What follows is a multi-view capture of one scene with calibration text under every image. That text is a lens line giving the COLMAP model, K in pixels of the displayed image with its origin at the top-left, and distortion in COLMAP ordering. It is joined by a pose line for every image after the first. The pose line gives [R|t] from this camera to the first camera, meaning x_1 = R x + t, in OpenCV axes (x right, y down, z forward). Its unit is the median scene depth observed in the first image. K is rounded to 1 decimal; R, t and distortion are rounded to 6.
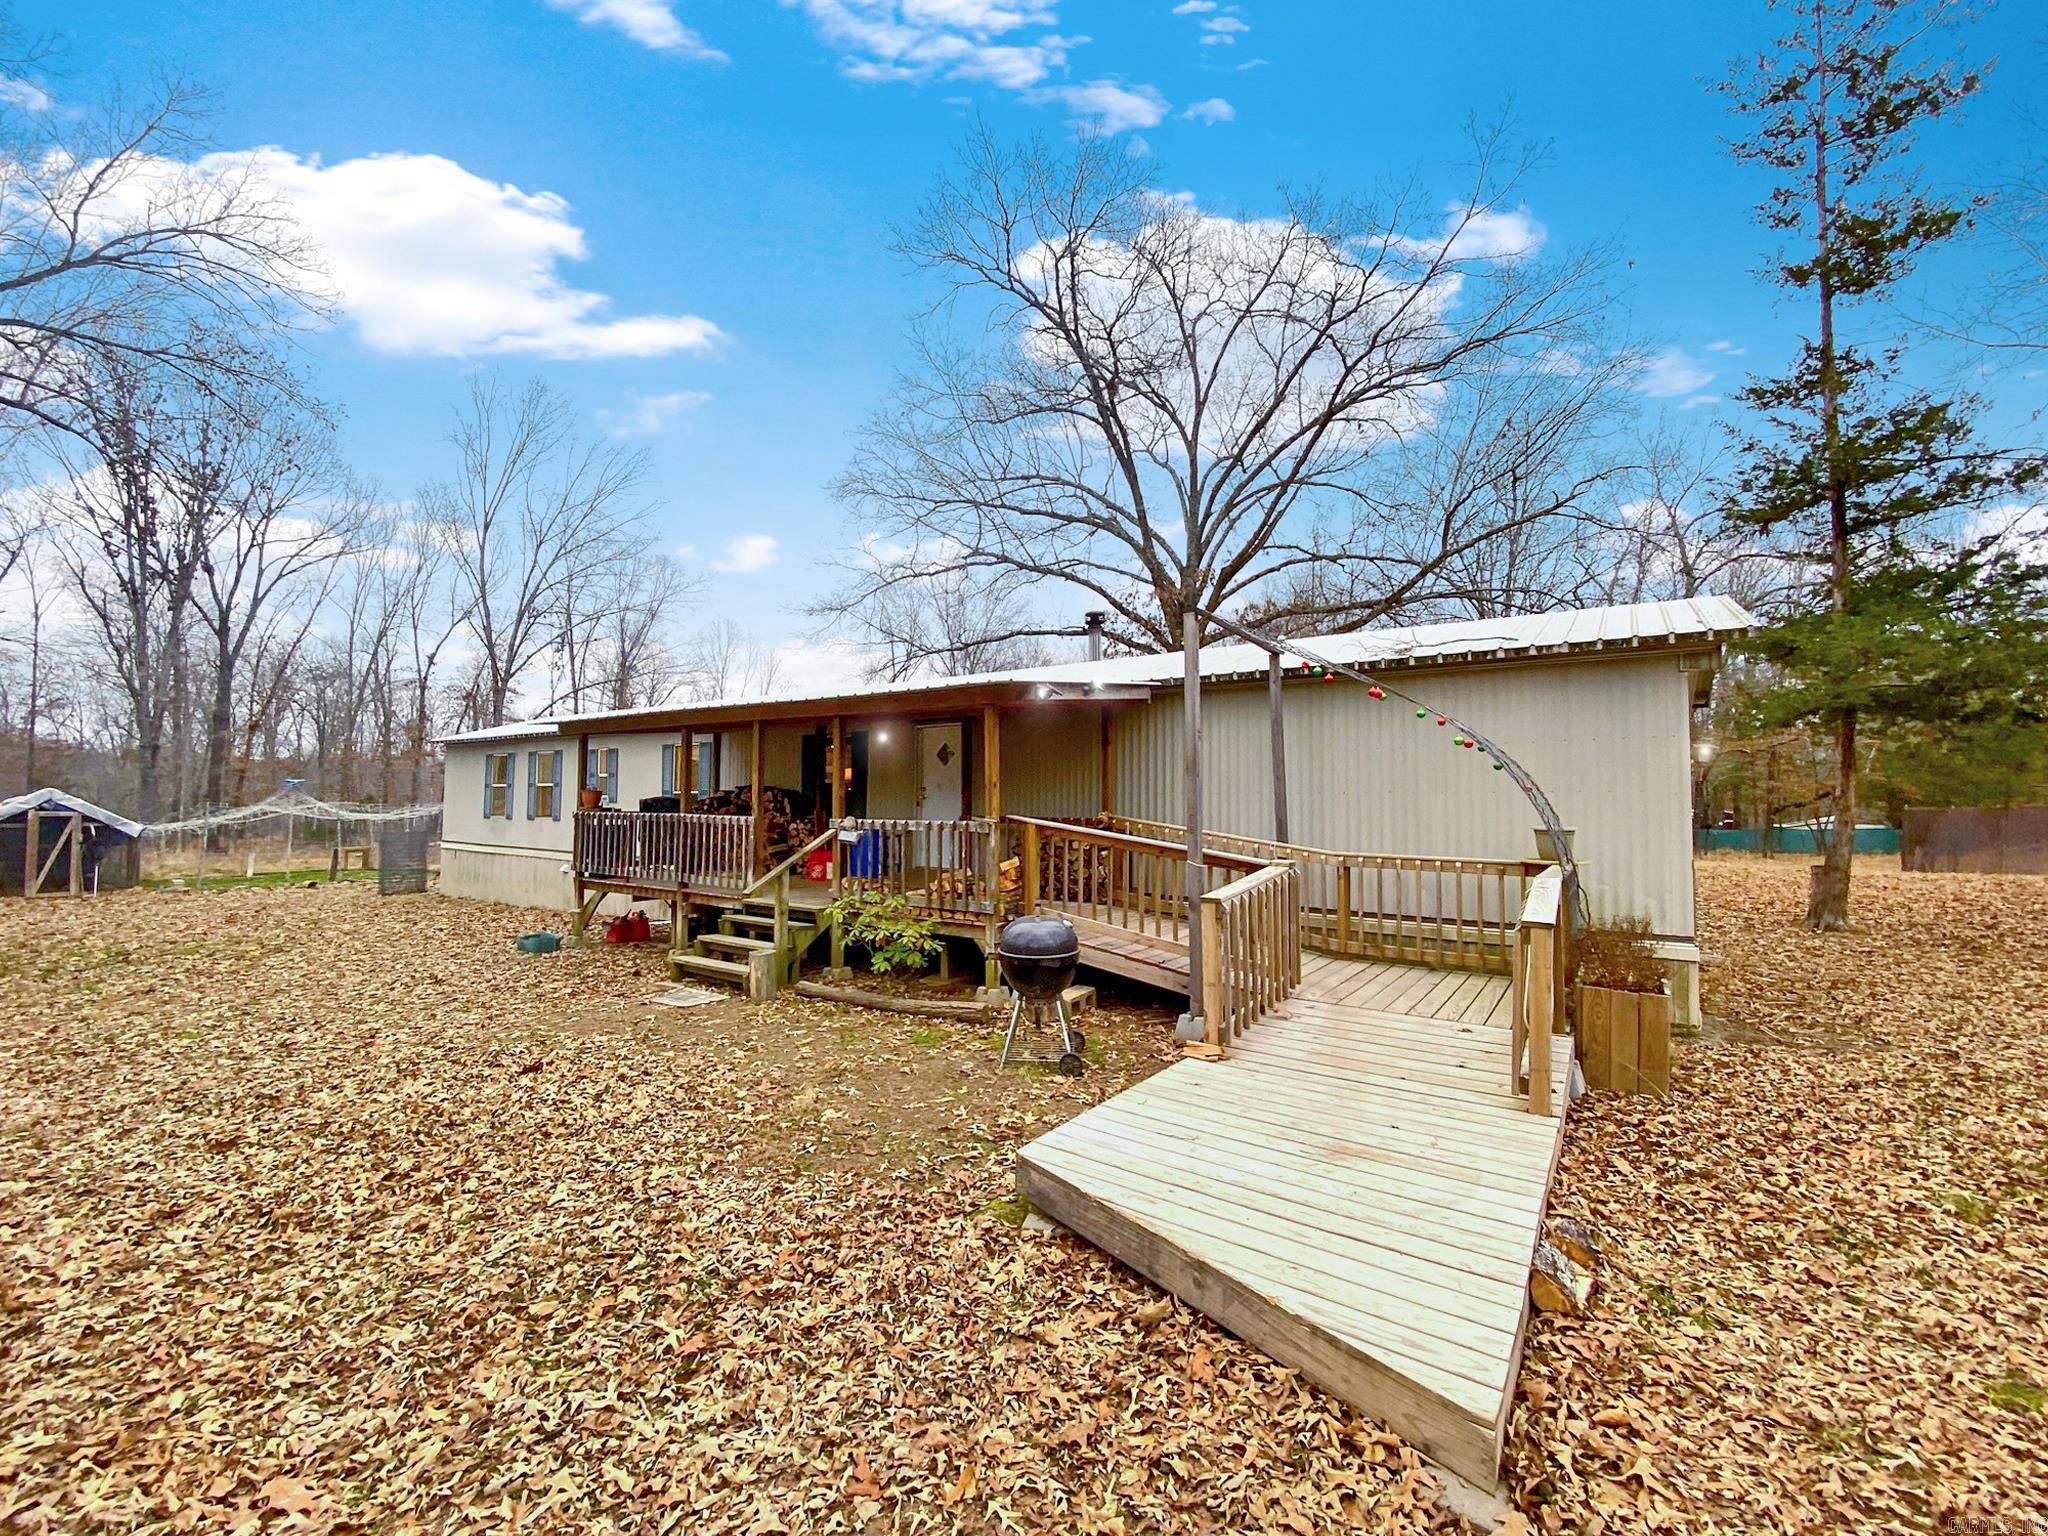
lens RADIAL K [[828.5, 0, 1011.1], [0, 828.5, 761.9], [0, 0, 1]] dist [0.052770, -0.032758]
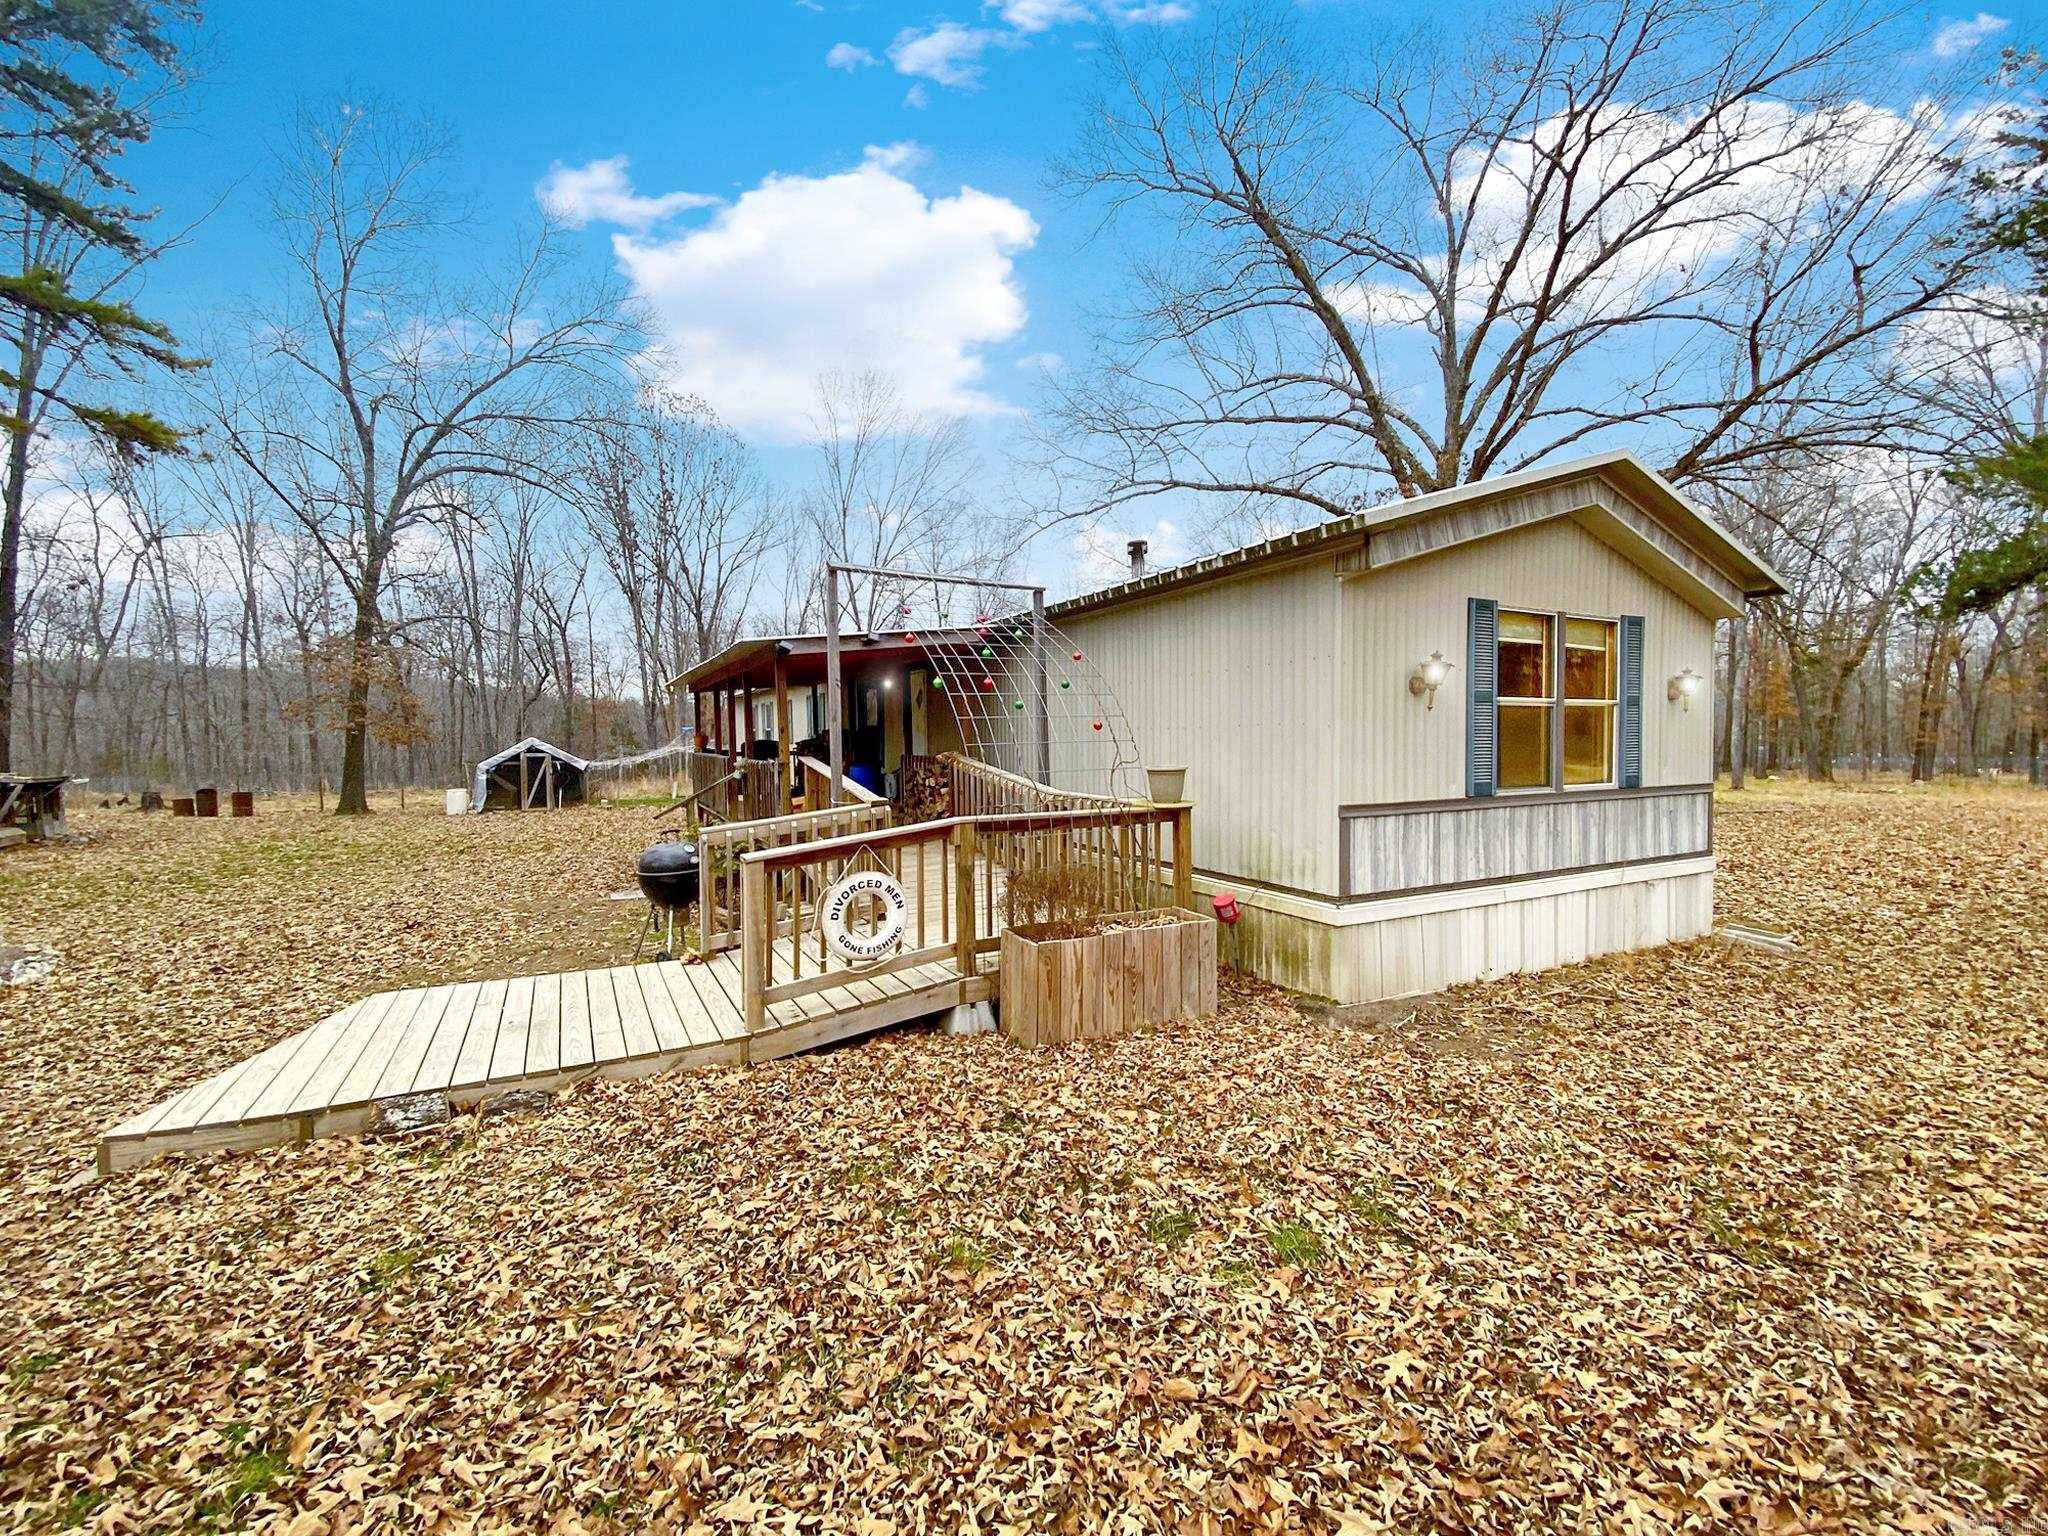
lens RADIAL K [[828.5, 0, 1011.1], [0, 828.5, 761.9], [0, 0, 1]] dist [0.052770, -0.032758]
pose [[0.904078, -0.003330, -0.427355, 0.236239], [0.036608, 0.996898, 0.069676, 0.001902], [0.425797, -0.078637, 0.901395, 0.025521]]
